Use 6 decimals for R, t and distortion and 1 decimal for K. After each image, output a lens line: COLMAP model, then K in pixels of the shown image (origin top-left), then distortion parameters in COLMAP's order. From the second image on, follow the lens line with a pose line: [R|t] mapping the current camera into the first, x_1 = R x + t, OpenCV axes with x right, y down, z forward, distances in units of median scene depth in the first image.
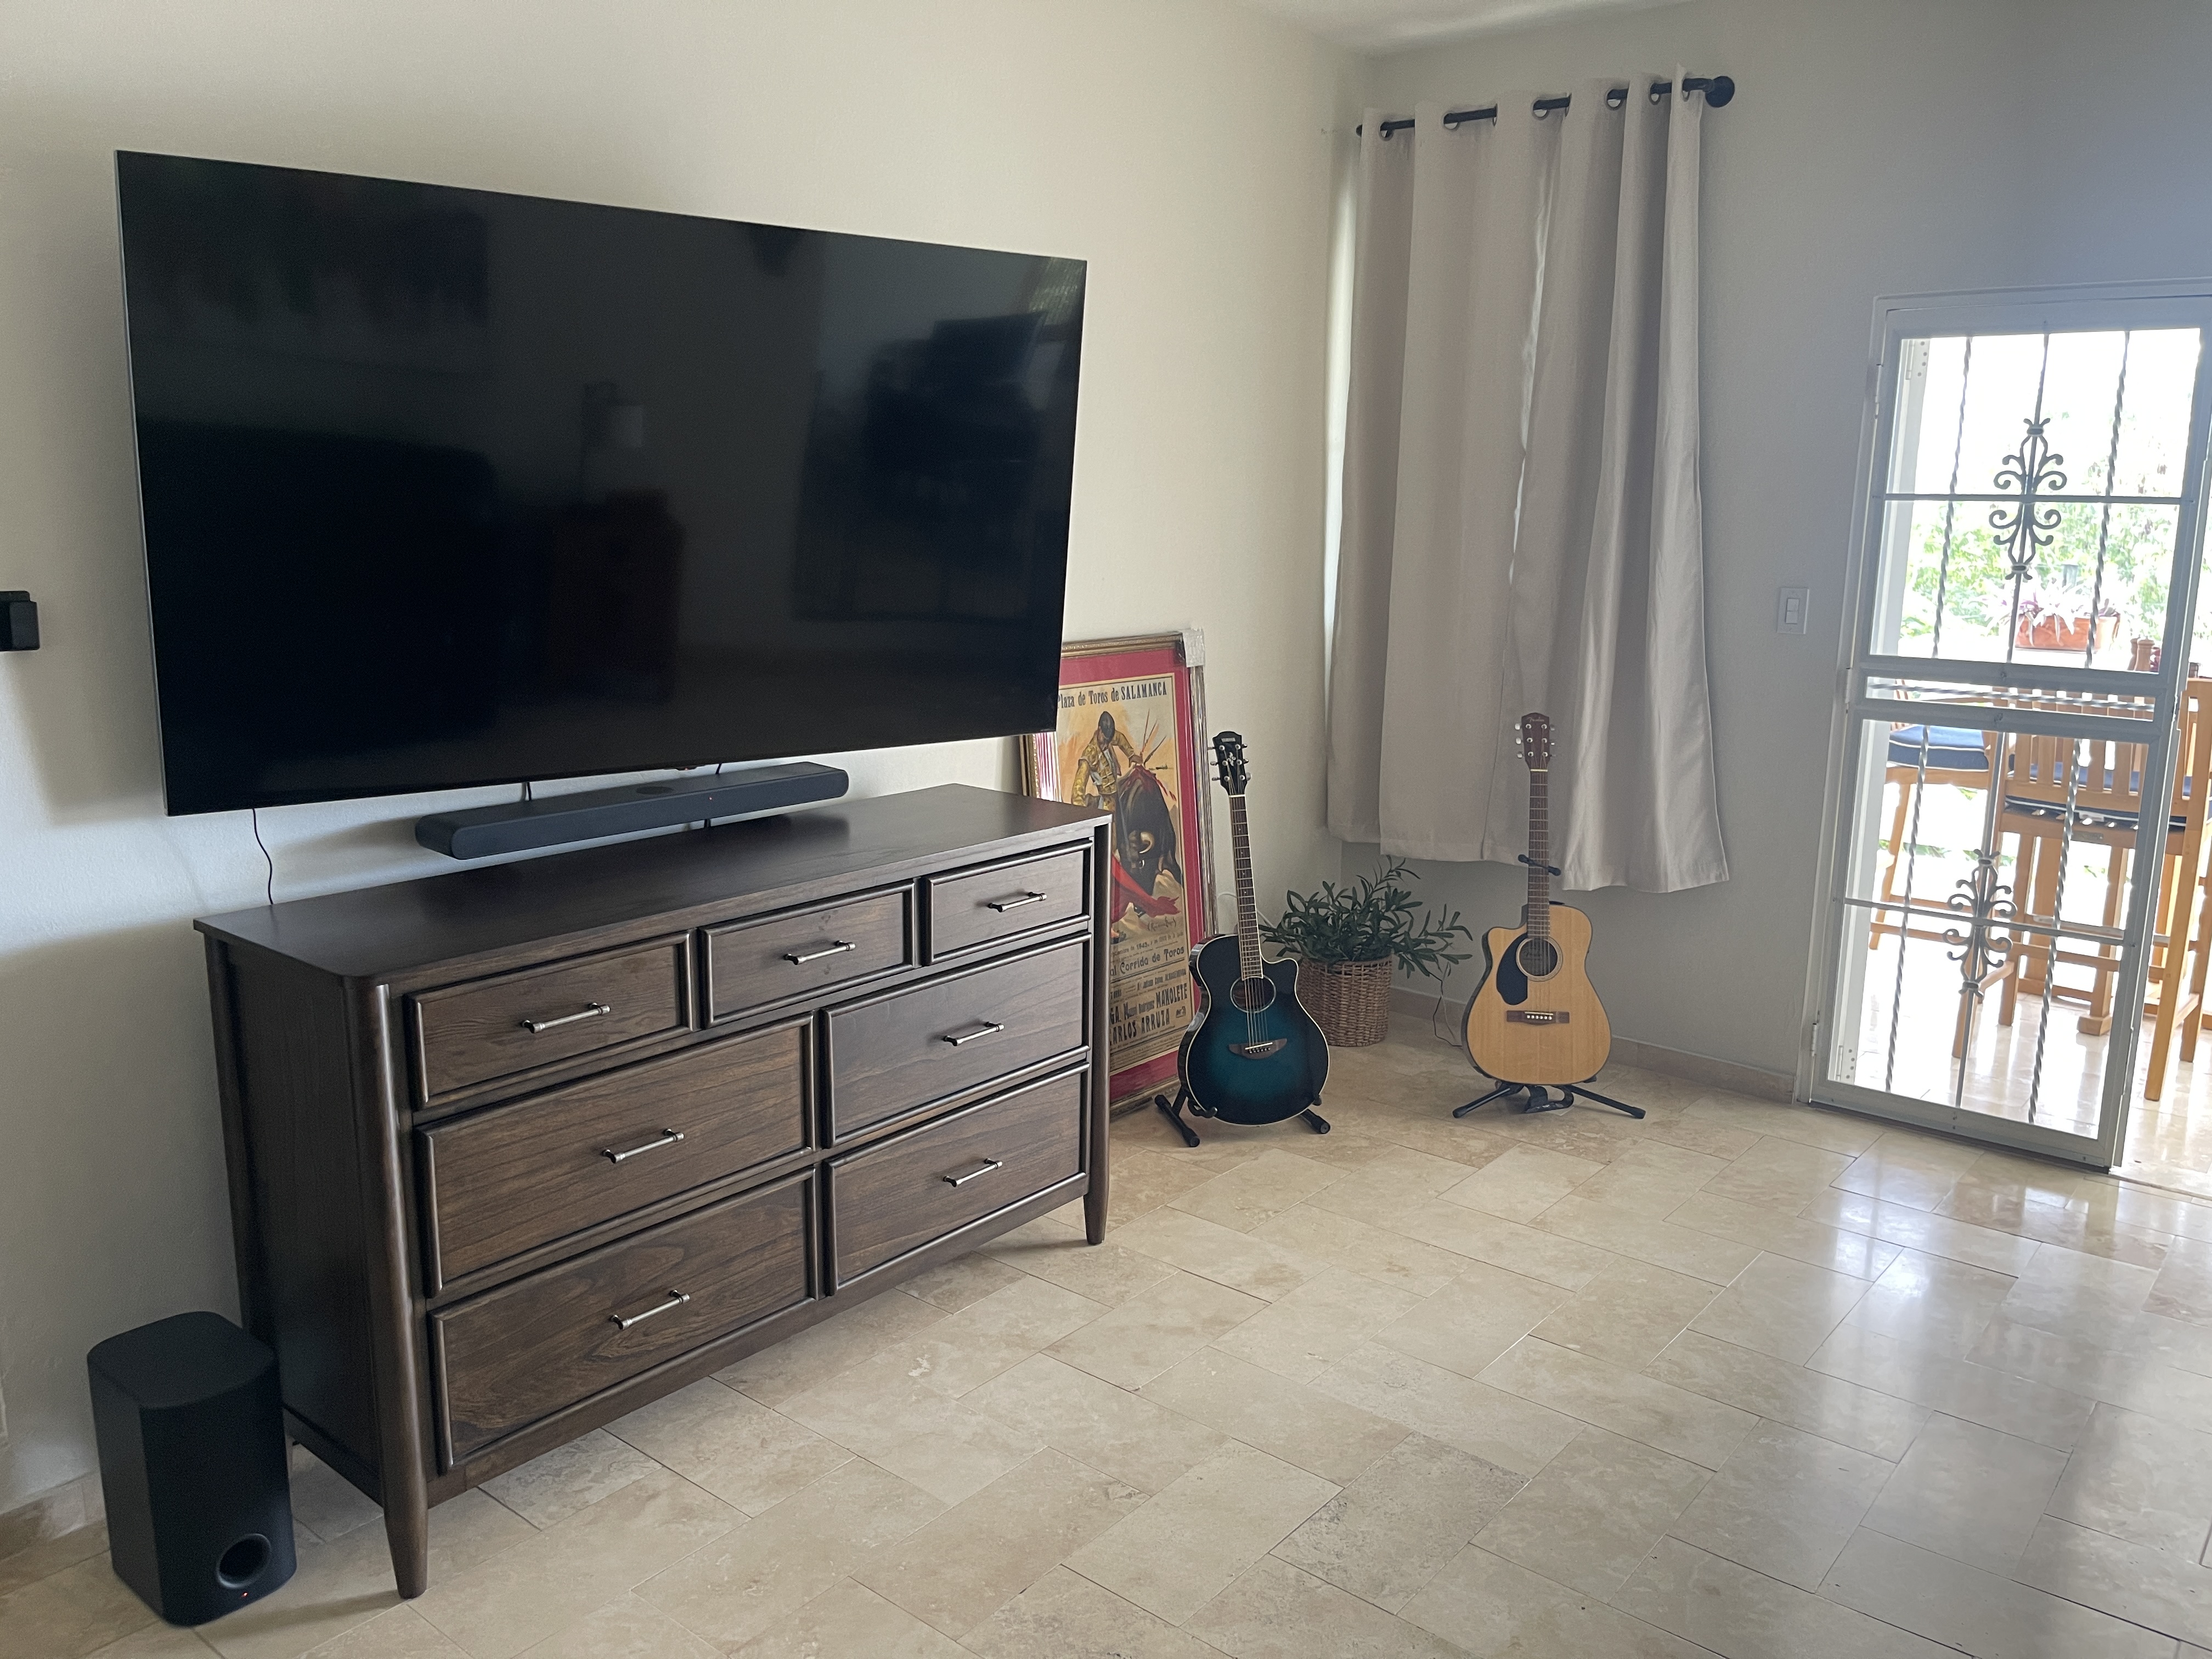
lens RADIAL K [[1601.4, 0, 1106.1], [0, 1601.4, 829.0], [0, 0, 1]] dist [-0.004061, -0.004793]
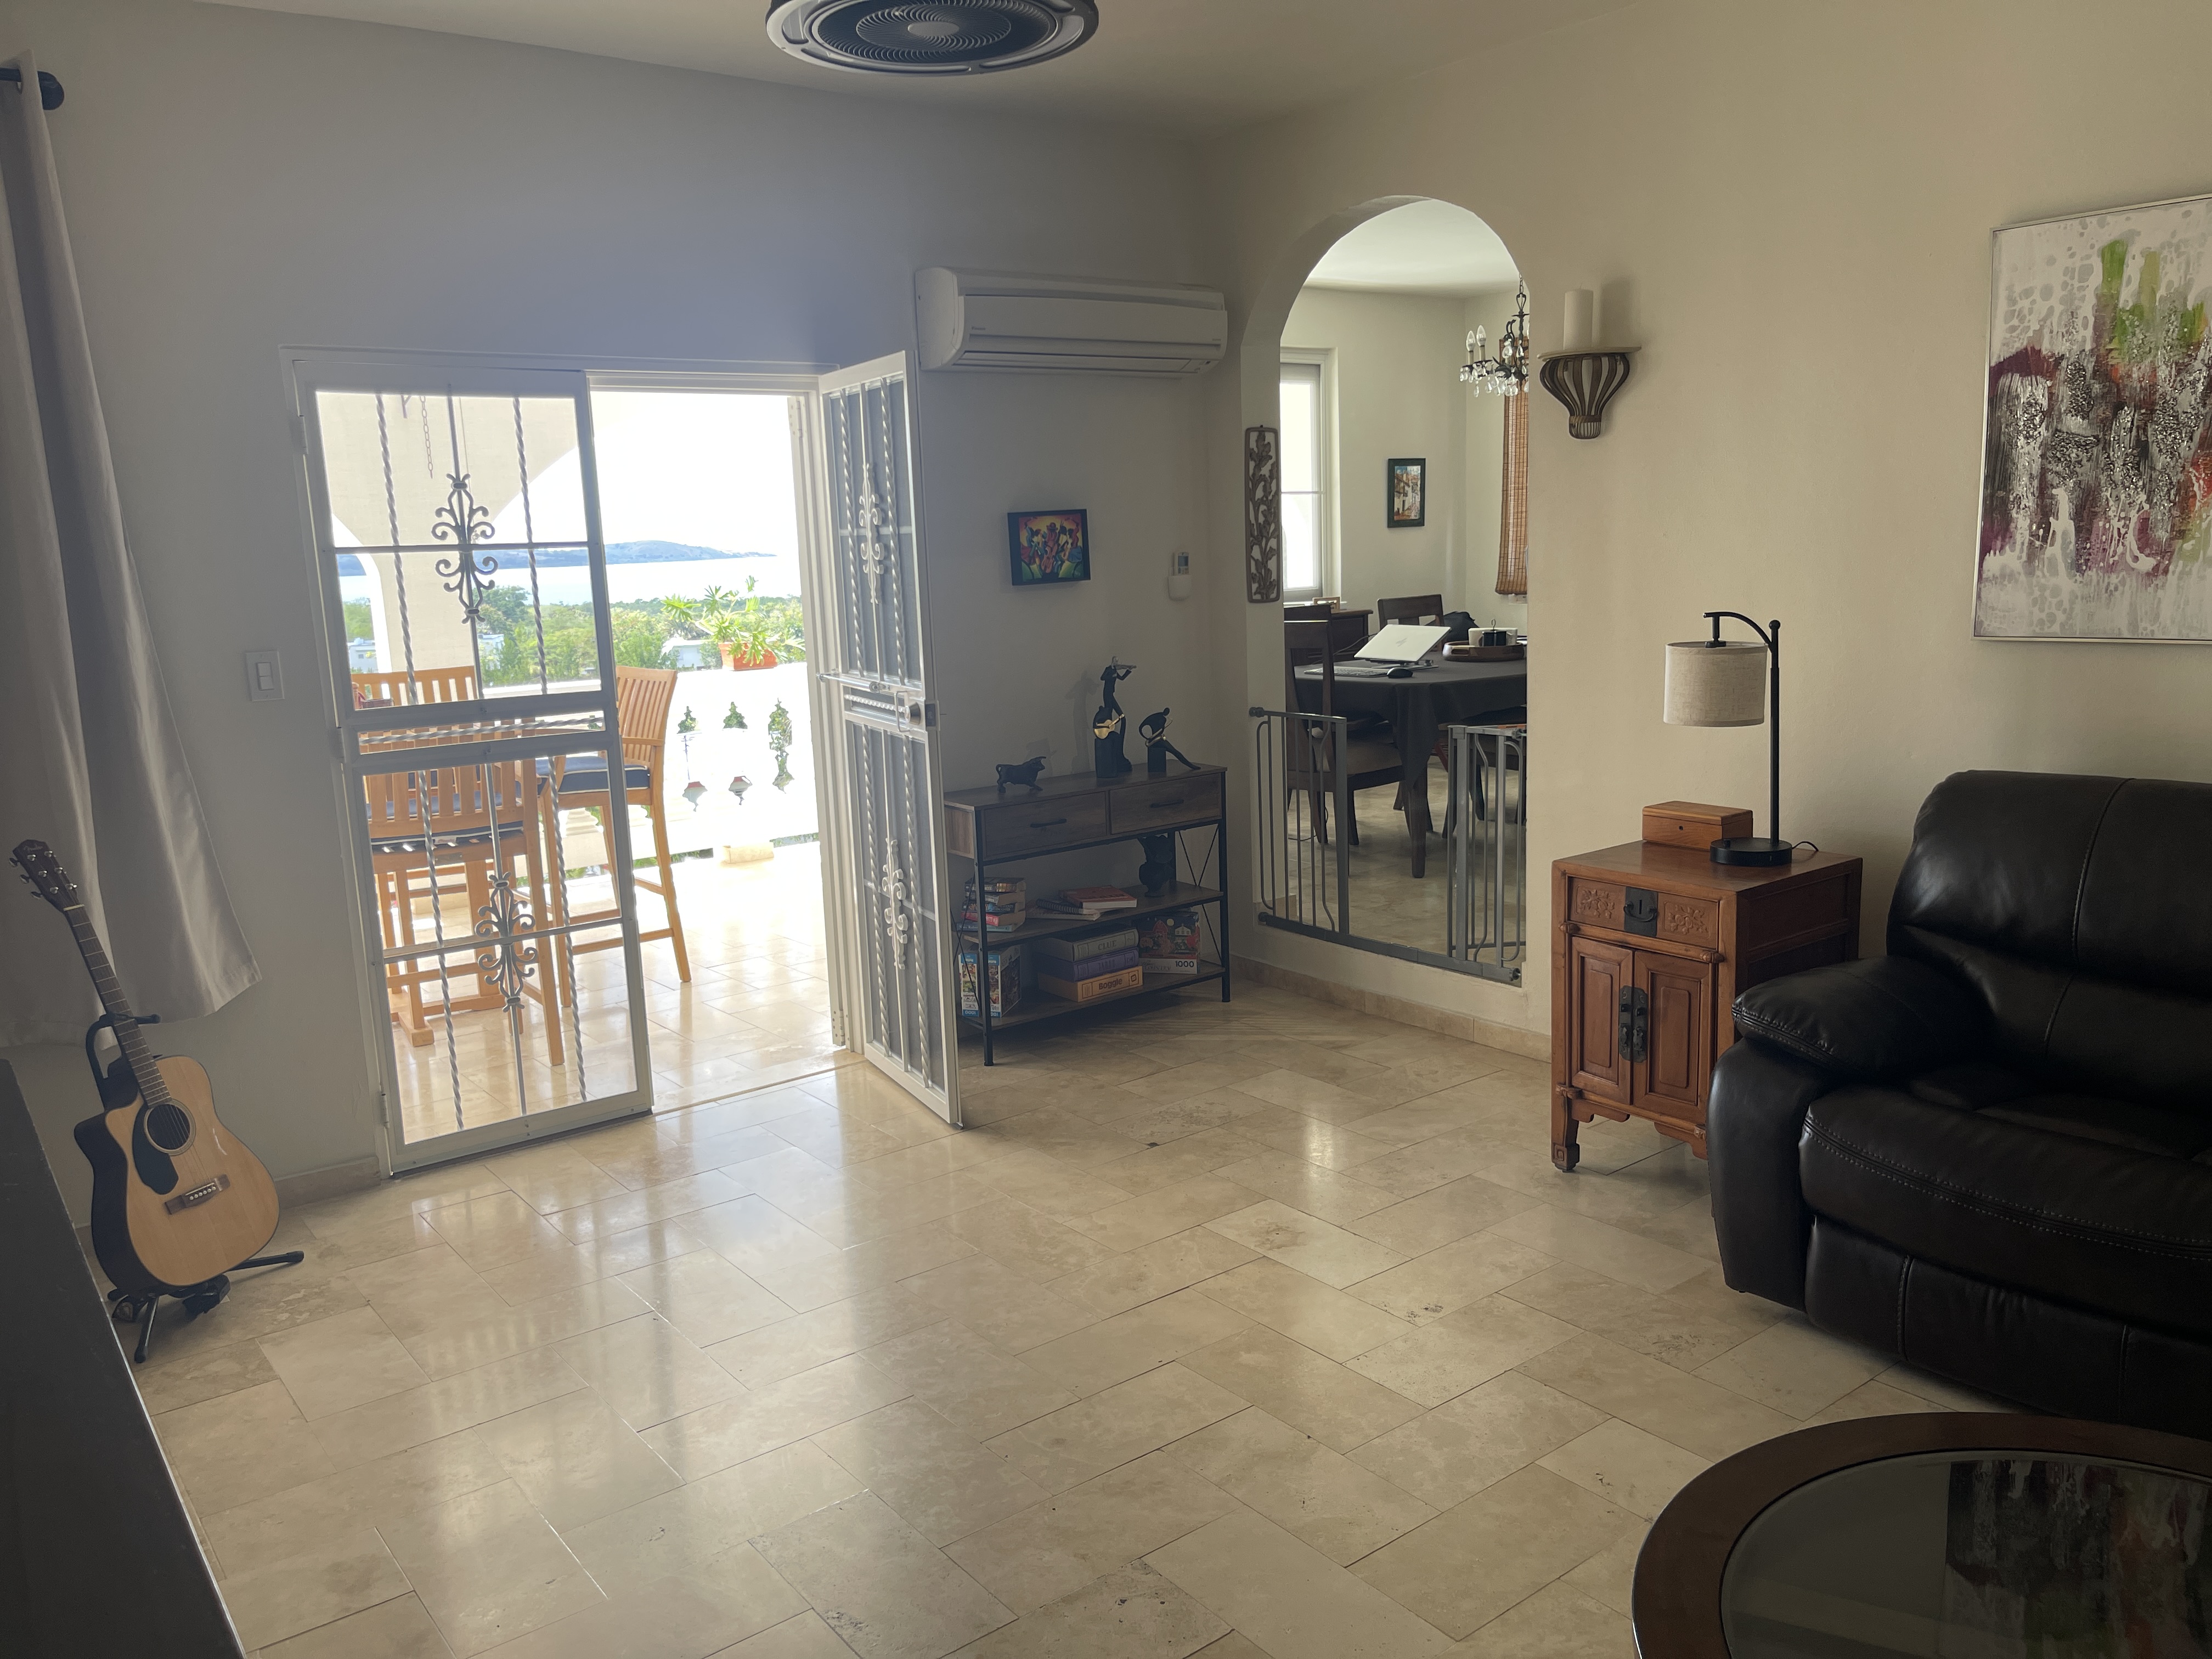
lens RADIAL K [[1662.9, 0, 1107.3], [0, 1662.9, 833.2], [0, 0, 1]] dist [-0.001181, -0.006685]
pose [[0.210879, -0.187807, 0.959301, -0.439307], [0.229581, 0.963435, 0.138149, -0.075487], [-0.950170, 0.191104, 0.246285, 0.343625]]
